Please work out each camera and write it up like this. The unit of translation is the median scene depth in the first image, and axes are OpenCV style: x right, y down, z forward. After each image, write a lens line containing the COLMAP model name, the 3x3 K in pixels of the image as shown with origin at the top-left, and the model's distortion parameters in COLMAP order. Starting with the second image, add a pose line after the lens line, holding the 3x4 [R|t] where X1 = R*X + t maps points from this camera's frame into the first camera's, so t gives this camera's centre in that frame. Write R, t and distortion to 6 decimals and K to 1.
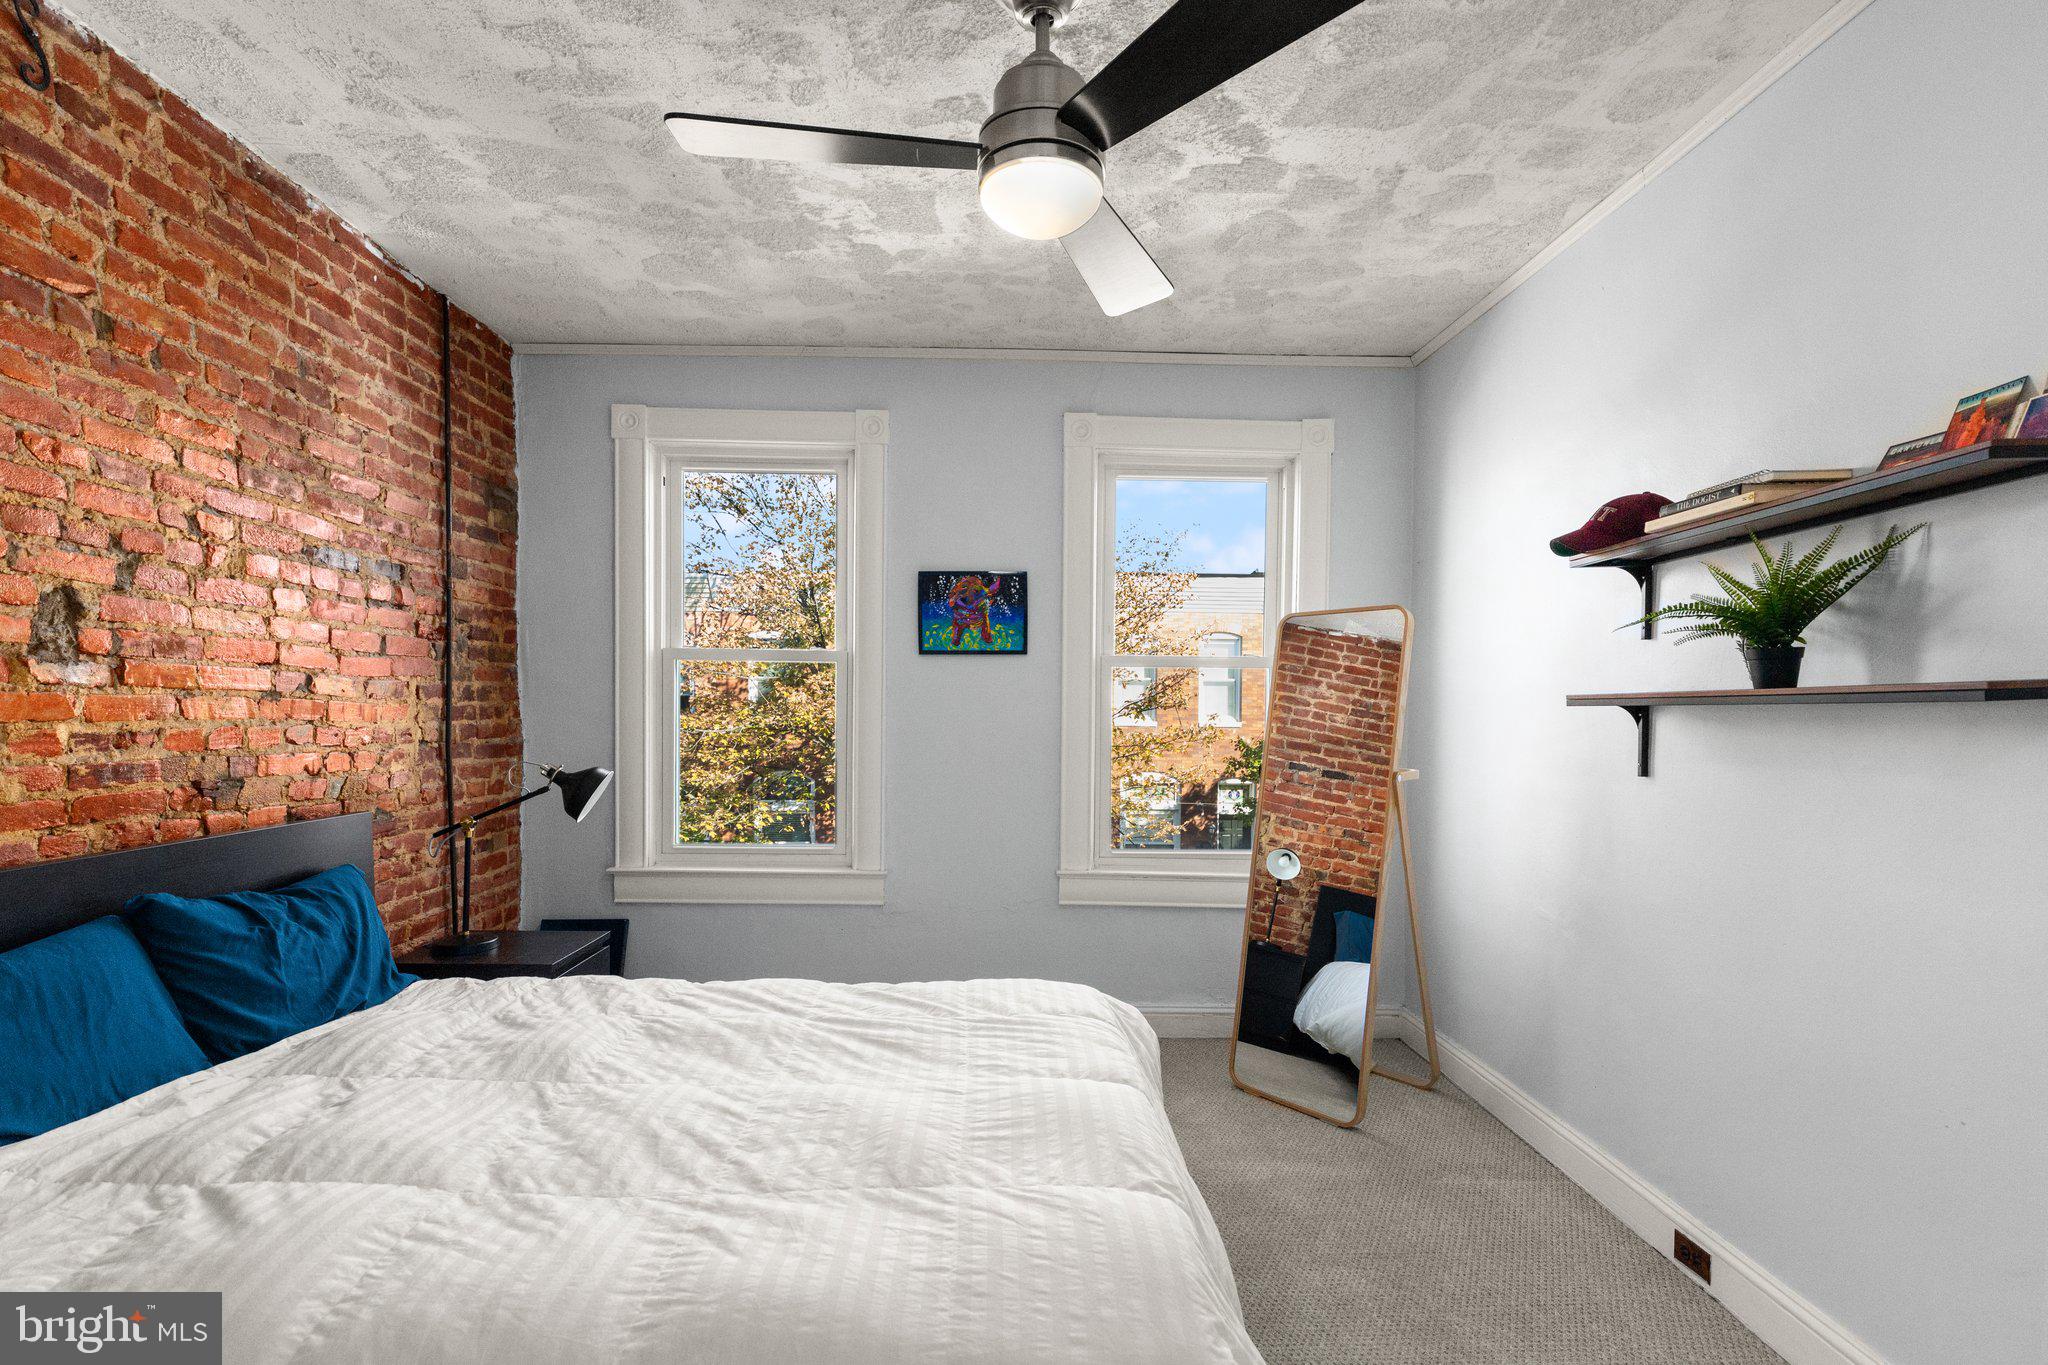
lens RADIAL K [[933.1, 0, 1023.4], [0, 933.1, 721.2], [0, 0, 1]] dist [0.006395, -0.001039]
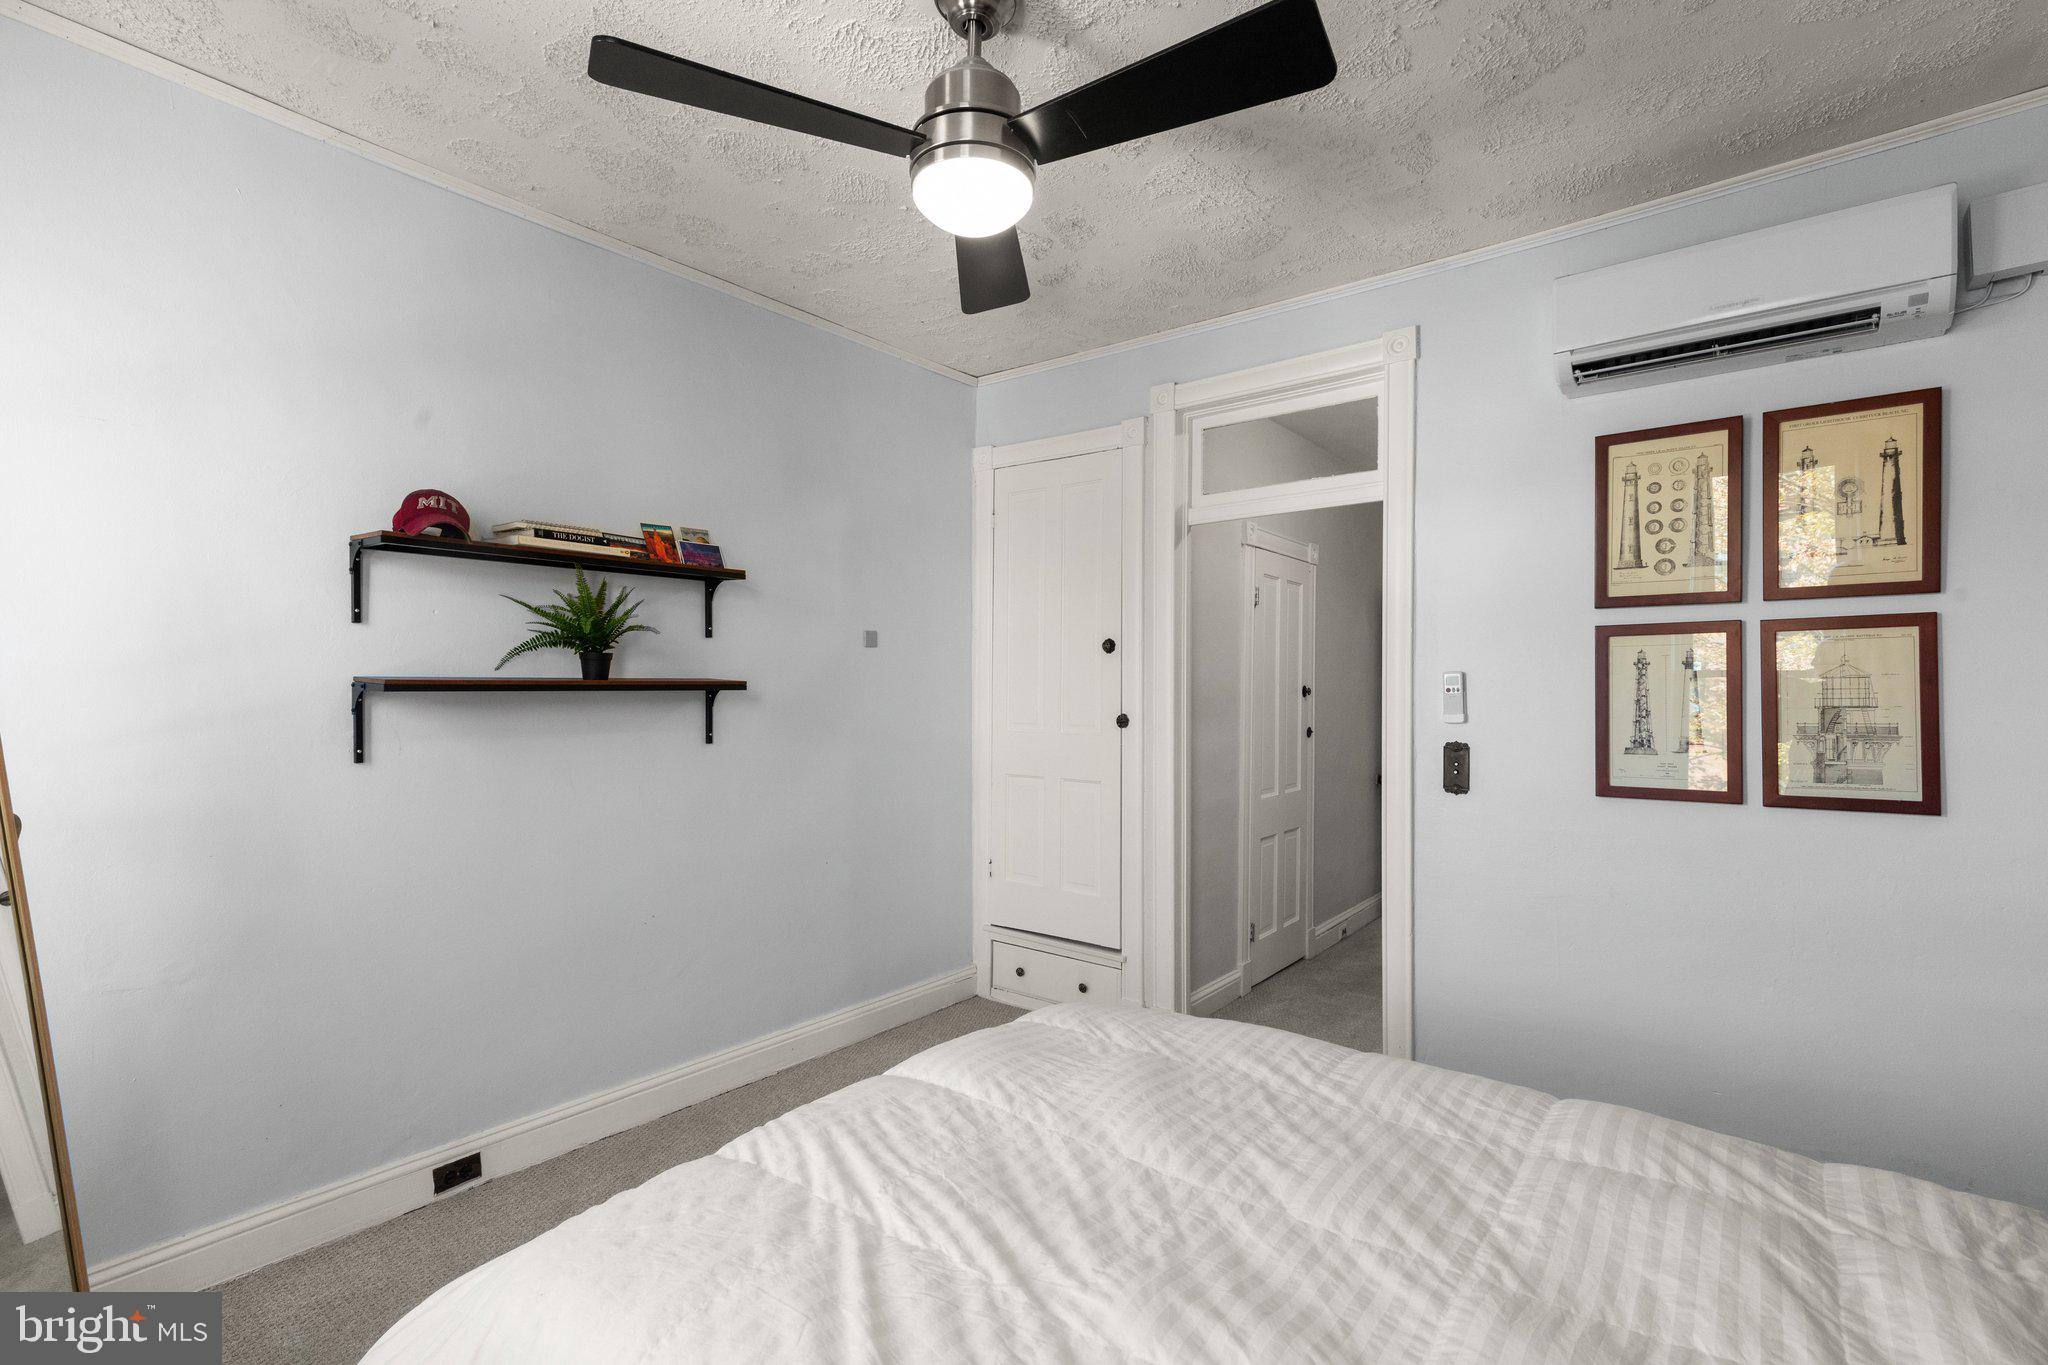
lens RADIAL K [[933.1, 0, 1023.4], [0, 933.1, 721.2], [0, 0, 1]] dist [0.006395, -0.001039]
pose [[-0.760841, -0.015835, 0.648745, -0.566957], [0.017863, 0.998812, 0.045329, -0.020478], [-0.648692, 0.046076, -0.759655, 1.452281]]
